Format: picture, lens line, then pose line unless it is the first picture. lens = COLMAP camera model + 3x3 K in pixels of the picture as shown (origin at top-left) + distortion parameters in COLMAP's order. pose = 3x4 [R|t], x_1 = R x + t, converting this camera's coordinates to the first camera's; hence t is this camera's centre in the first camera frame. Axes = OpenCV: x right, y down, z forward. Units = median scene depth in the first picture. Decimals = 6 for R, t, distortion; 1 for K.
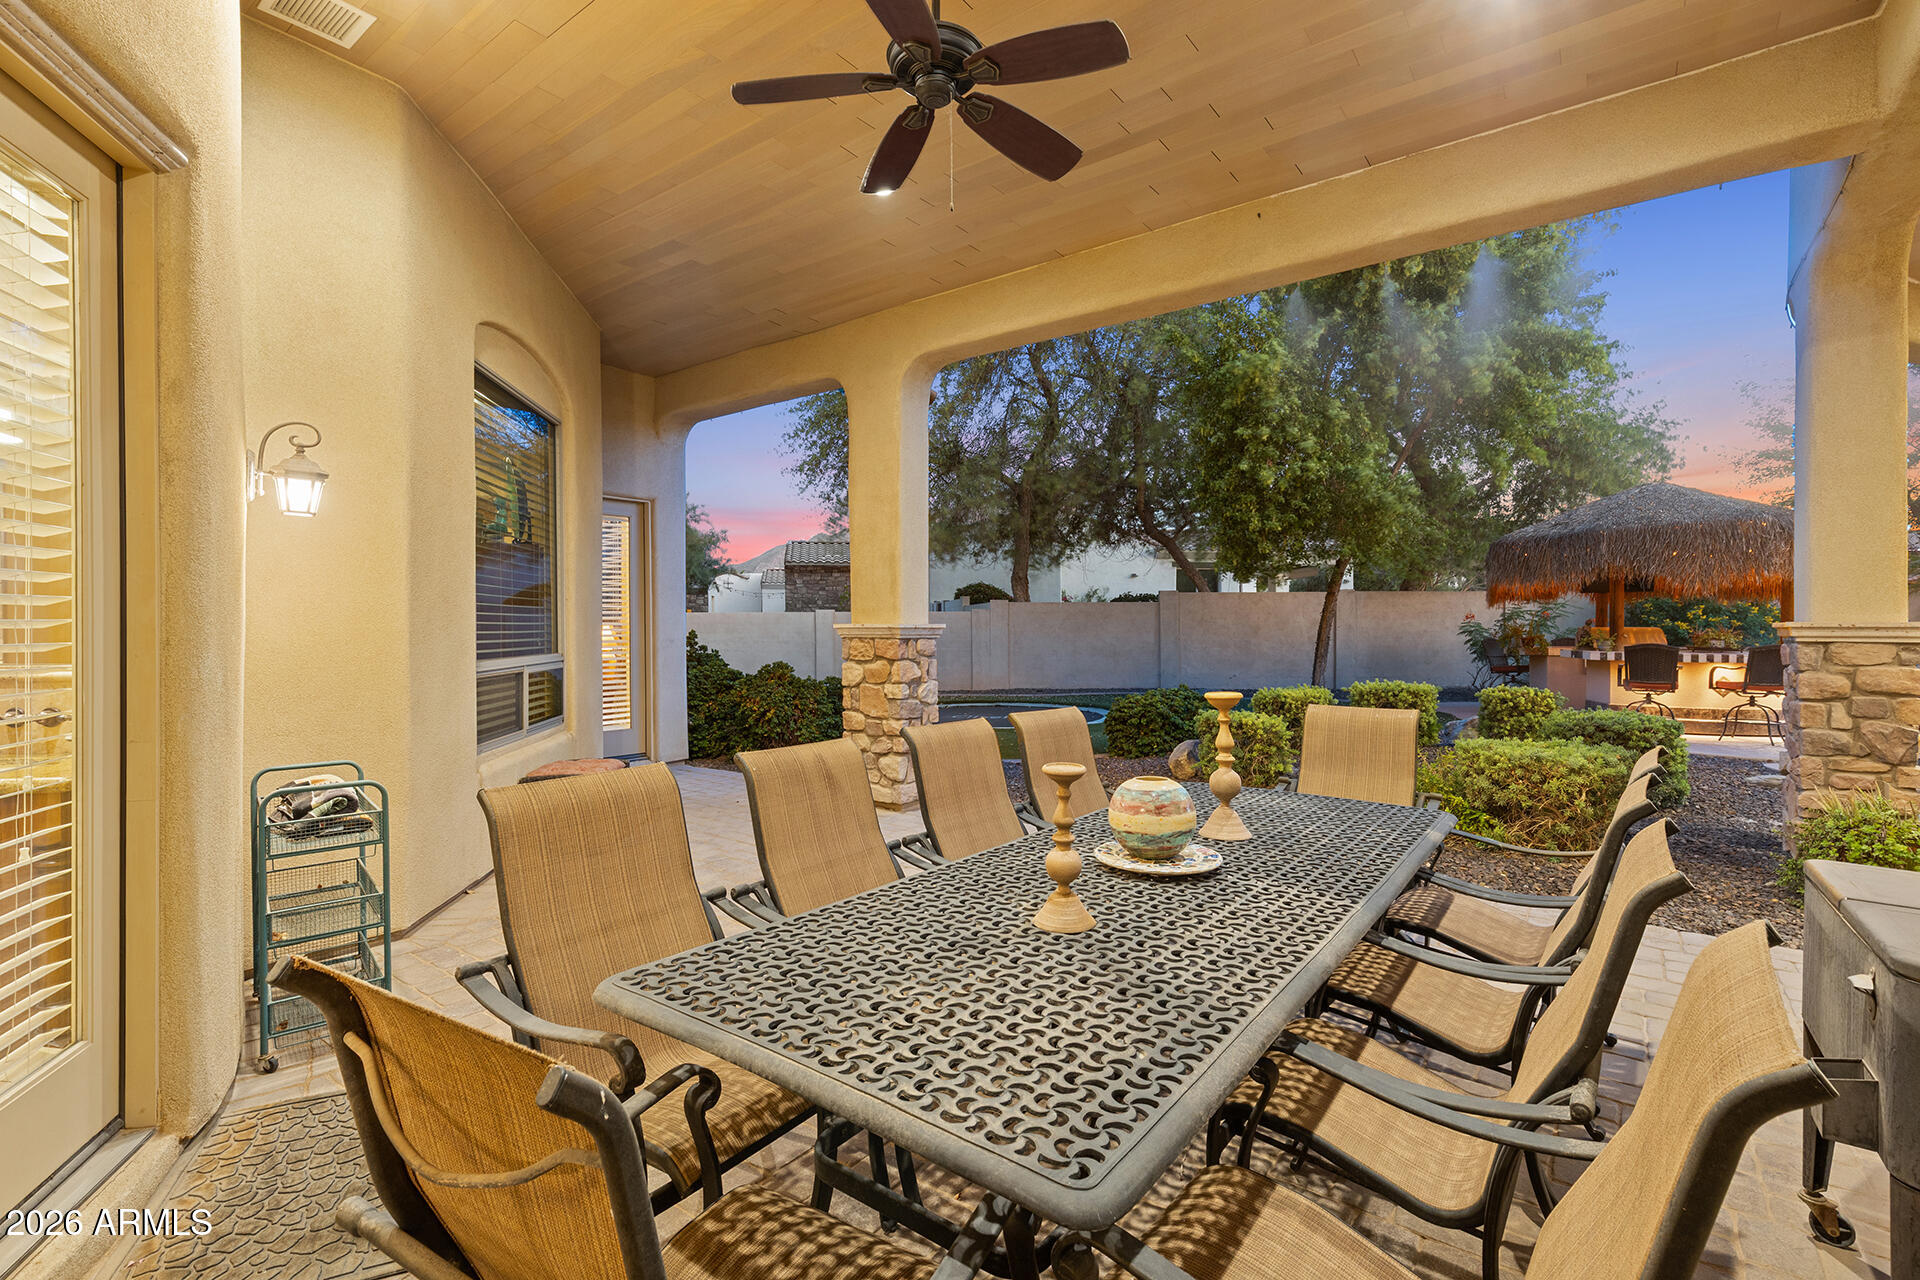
lens RADIAL K [[882.8, 0, 960.6], [0, 882.8, 624.3], [0, 0, 1]] dist [0.025585, -0.008696]
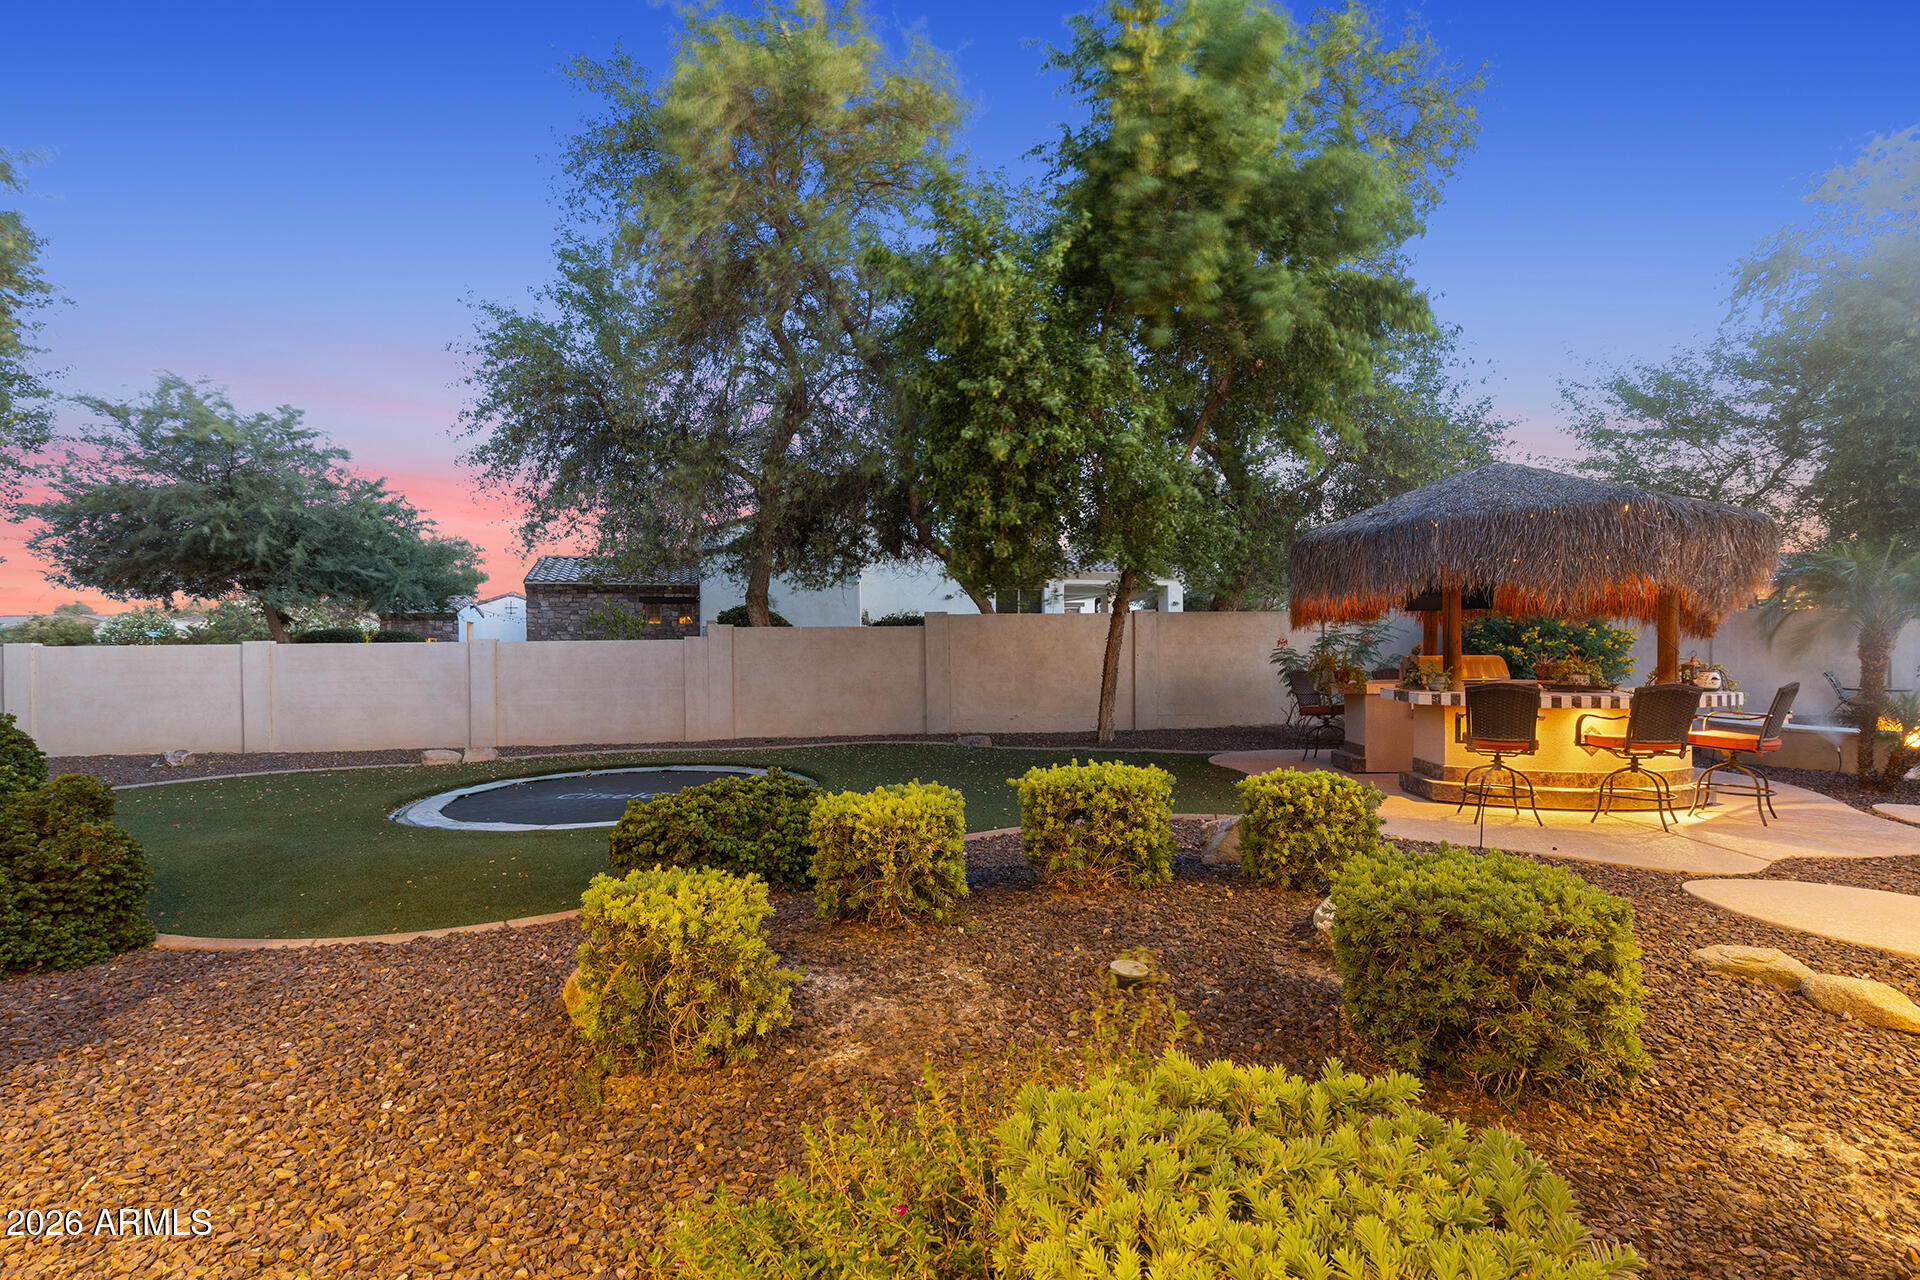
lens RADIAL K [[859.8, 0, 954.3], [0, 859.8, 645.6], [0, 0, 1]] dist [0.009289, -0.000376]
pose [[0.992129, -0.007959, 0.124969, 0.223595], [0.008453, 0.999958, -0.003427, -0.006404], [-0.124936, 0.004456, 0.992155, 0.321931]]
